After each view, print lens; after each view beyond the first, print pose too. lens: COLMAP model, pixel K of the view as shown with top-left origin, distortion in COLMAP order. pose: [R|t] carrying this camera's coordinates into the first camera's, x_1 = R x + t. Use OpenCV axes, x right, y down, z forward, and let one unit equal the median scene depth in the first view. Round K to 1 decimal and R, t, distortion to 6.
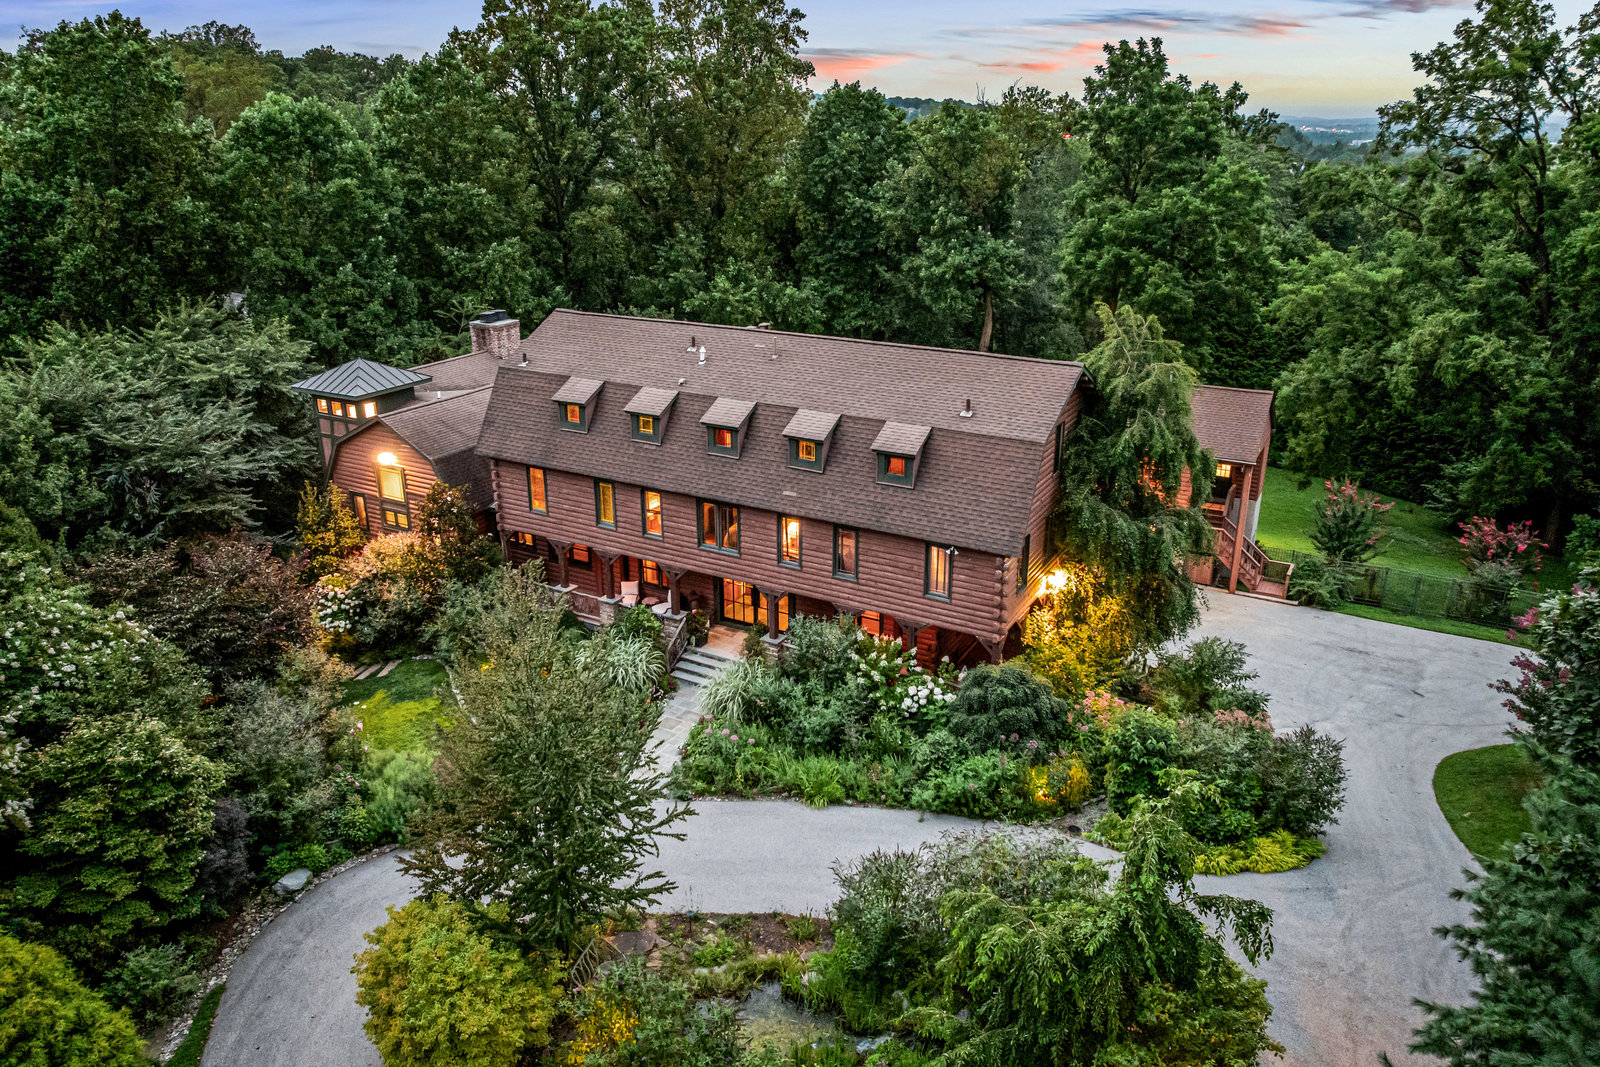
lens RADIAL K [[1127.6, 0, 801.7], [0, 1127.6, 537.2], [0, 0, 1]] dist [-0.046378, 0.004437]
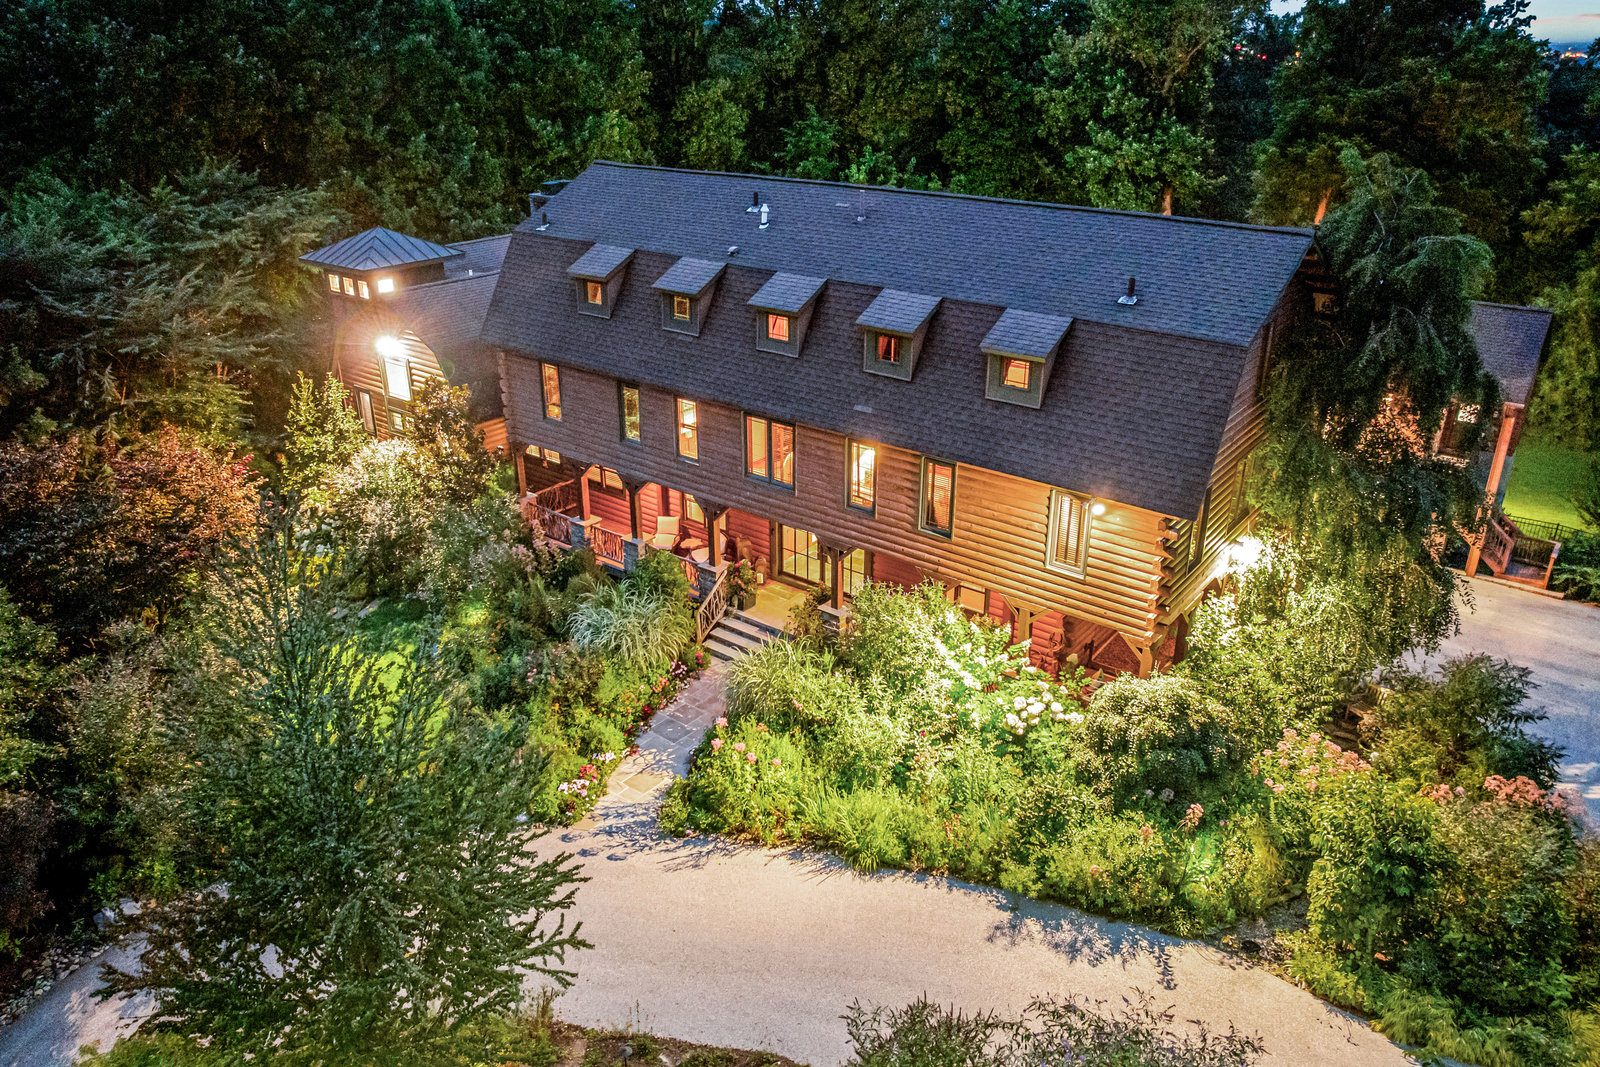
lens RADIAL K [[1127.6, 0, 799.7], [0, 1127.6, 531.2], [0, 0, 1]] dist [-0.046378, 0.004437]
pose [[0.989313, 0.060572, -0.132633, 0.044818], [-0.052847, 0.996737, 0.061009, -0.003158], [0.135895, -0.053348, 0.989286, 0.275035]]
